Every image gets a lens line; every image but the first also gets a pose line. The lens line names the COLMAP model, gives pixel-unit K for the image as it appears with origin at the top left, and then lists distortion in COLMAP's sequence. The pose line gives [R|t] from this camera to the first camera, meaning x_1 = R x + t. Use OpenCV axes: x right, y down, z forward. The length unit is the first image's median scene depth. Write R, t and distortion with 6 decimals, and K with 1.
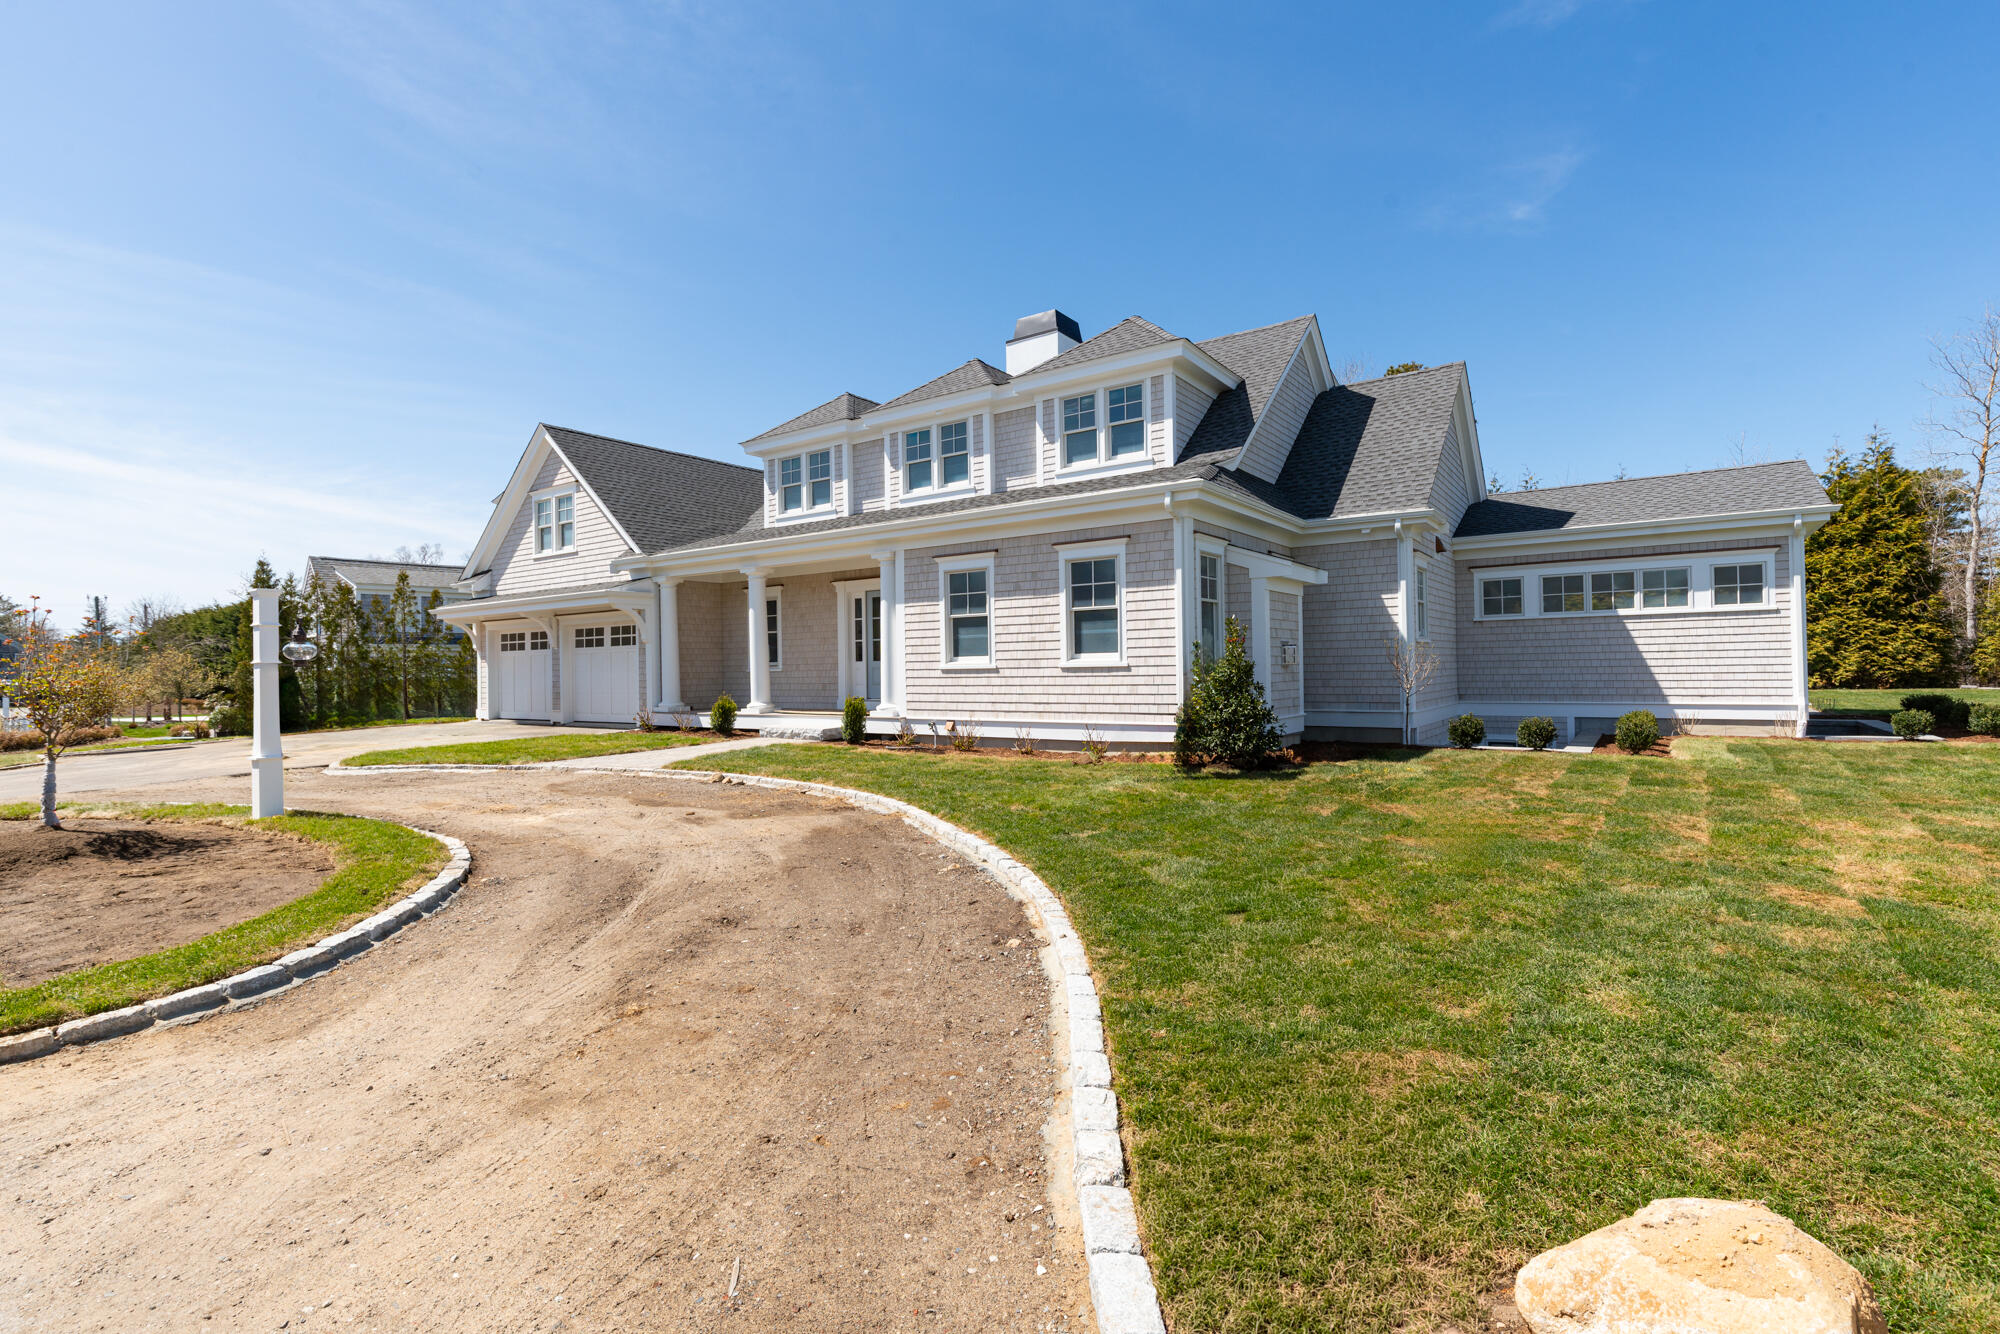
lens RADIAL K [[898.4, 0, 1013.5], [0, 898.4, 659.5], [0, 0, 1]] dist [0.003413, -0.001364]
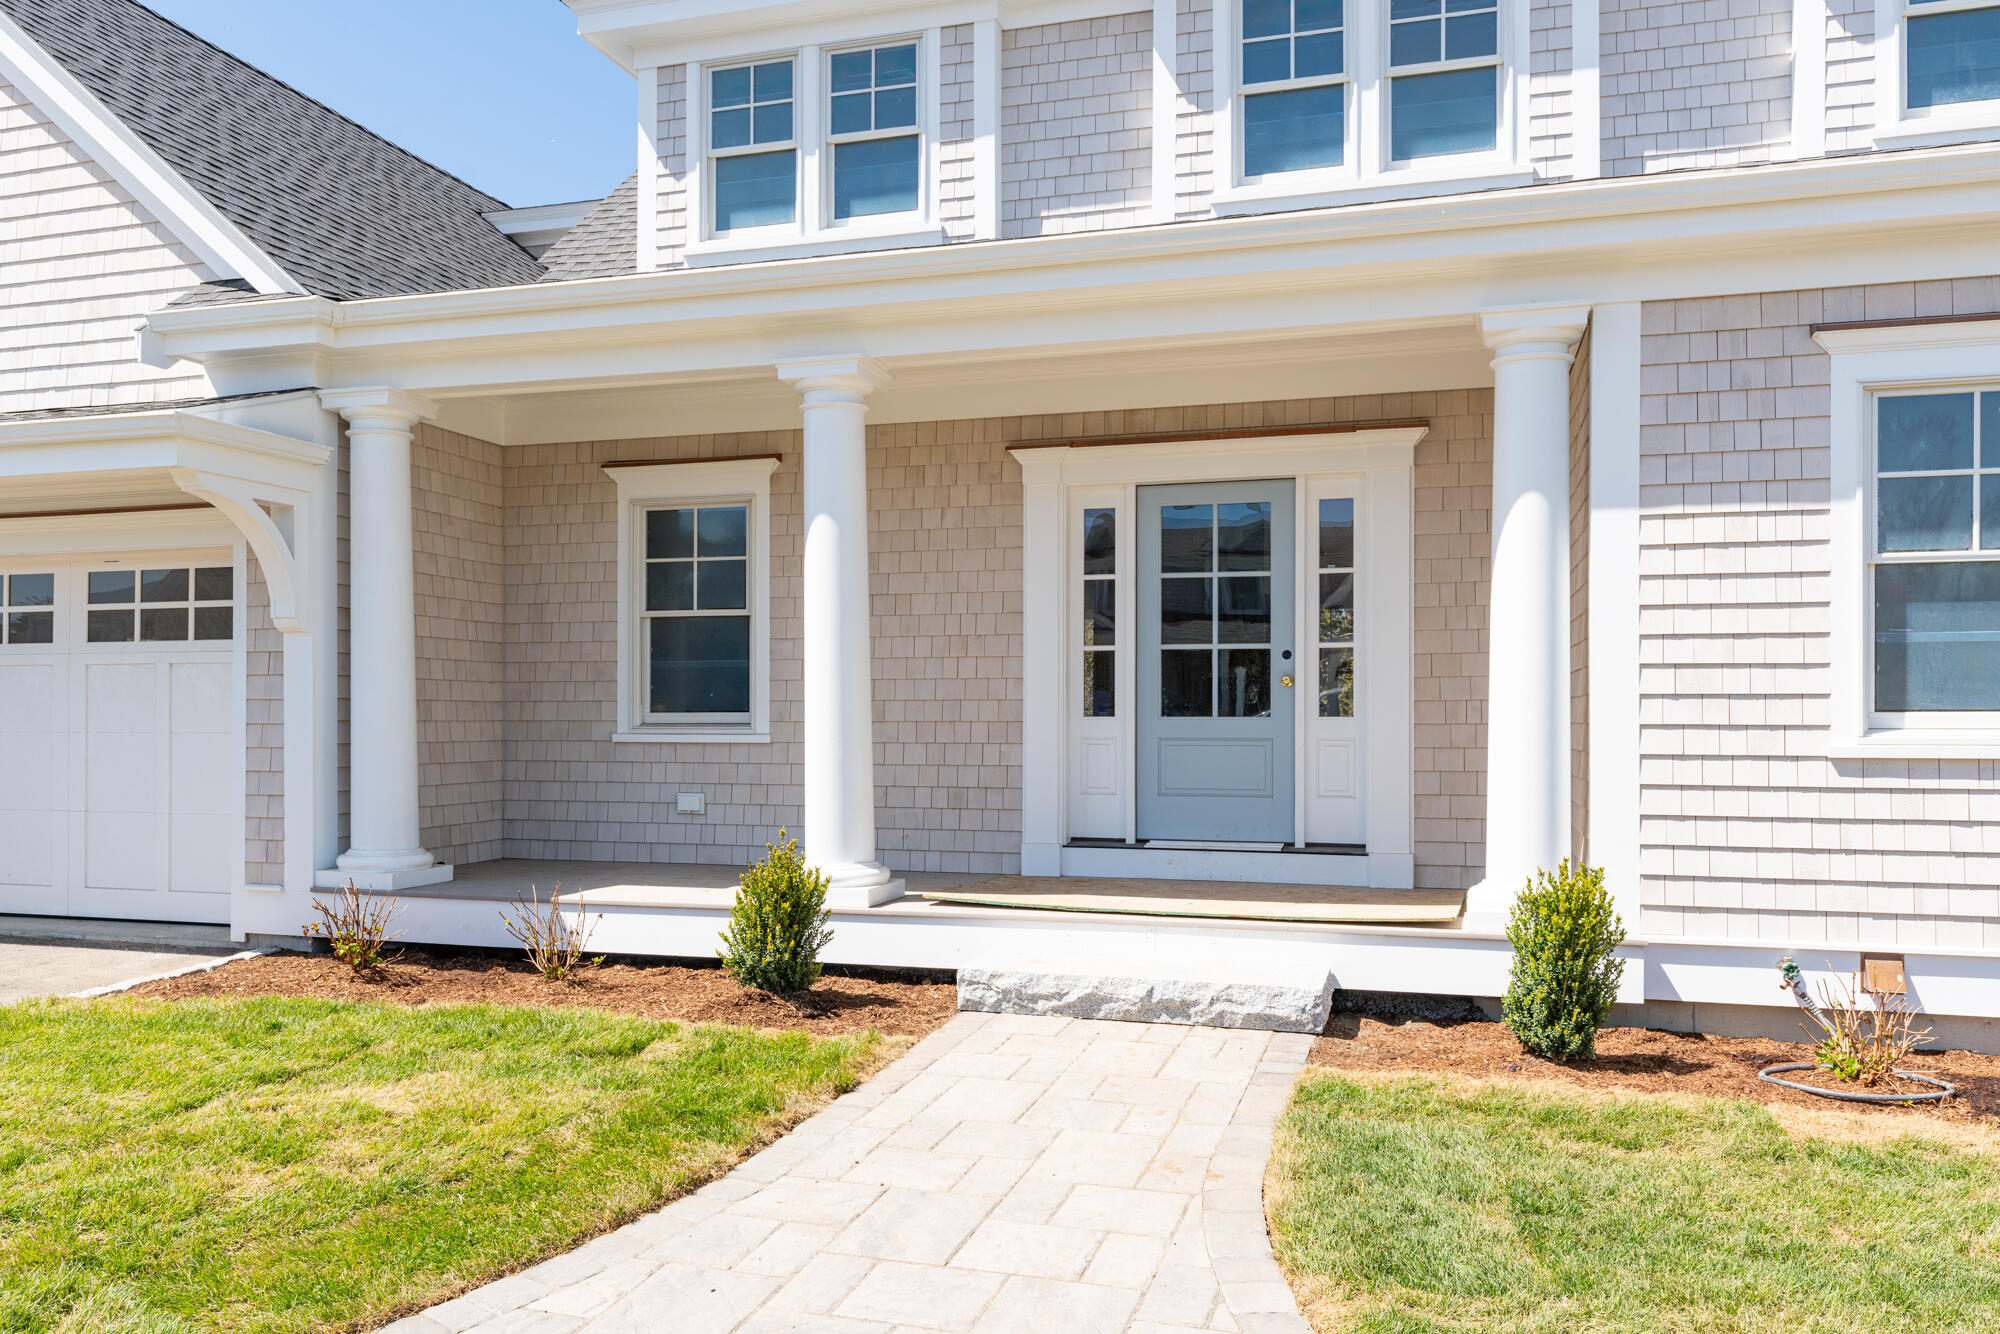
lens RADIAL K [[1470.4, 0, 1006.0], [0, 1470.4, 677.4], [0, 0, 1]] dist [0.002459, 0.001320]
pose [[0.948668, 0.020398, 0.315614, -0.402509], [-0.016183, 0.999741, -0.015970, -0.001823], [-0.315858, 0.010043, 0.948753, 0.602798]]
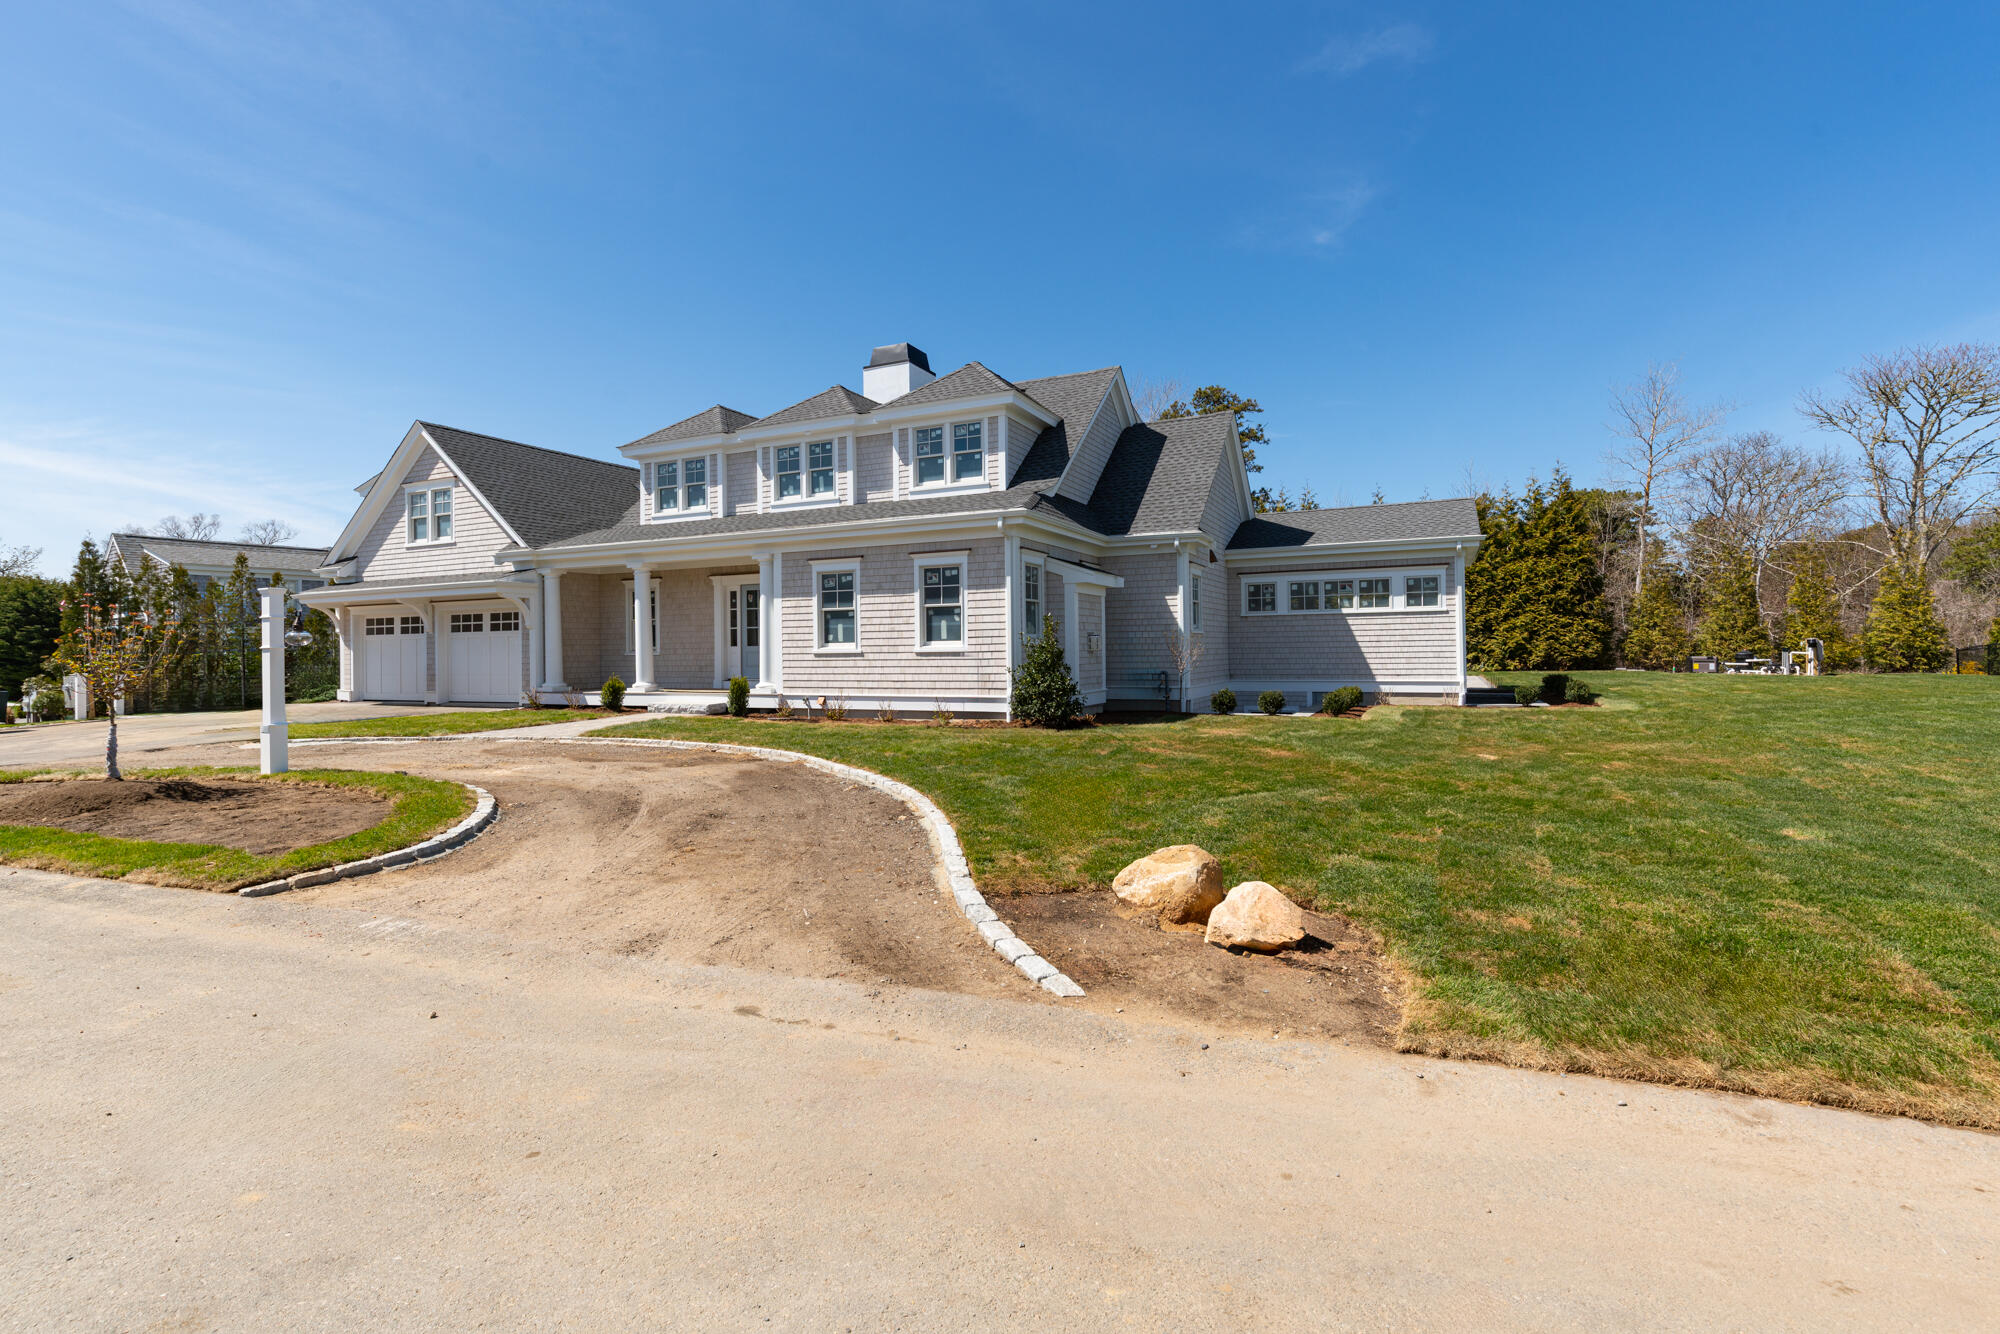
lens RADIAL K [[898.4, 0, 1004.0], [0, 898.4, 641.9], [0, 0, 1]] dist [0.003413, -0.001364]
pose [[0.985903, 0.004537, 0.167255, -0.027930], [-0.004193, 0.999988, -0.002405, -0.002723], [-0.167264, 0.001669, 0.985911, -0.201547]]
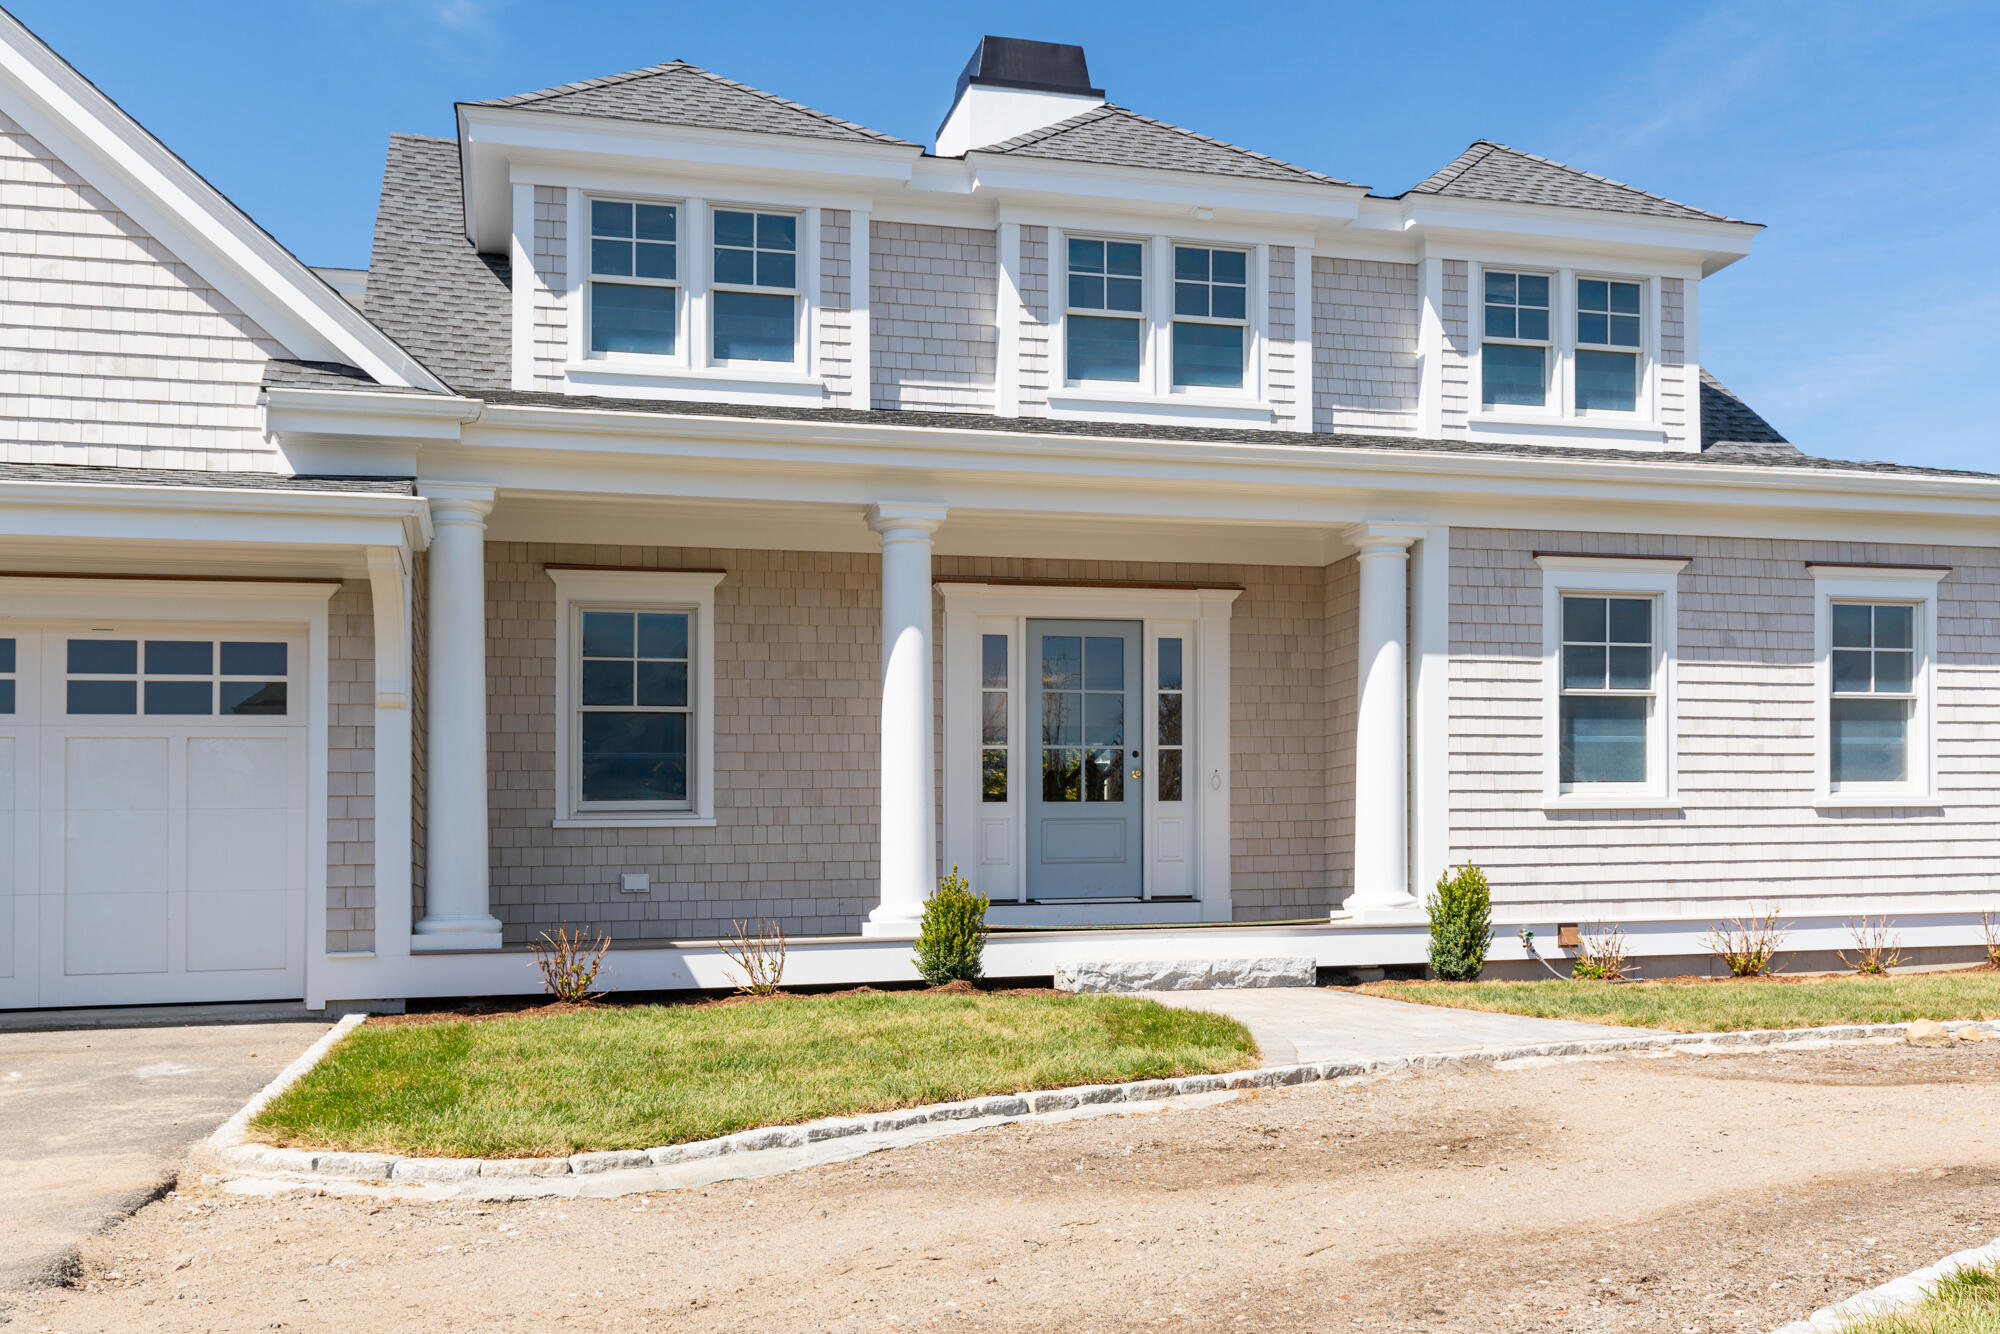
lens RADIAL K [[1753.2, 0, 1022.8], [0, 1753.2, 866.4], [0, 0, 1]] dist [0.002235, 0.012514]
pose [[0.645079, 0.009924, 0.764051, -0.818564], [0.001254, 0.999901, -0.014045, 0.045716], [-0.764115, 0.010018, 0.645003, 0.576641]]
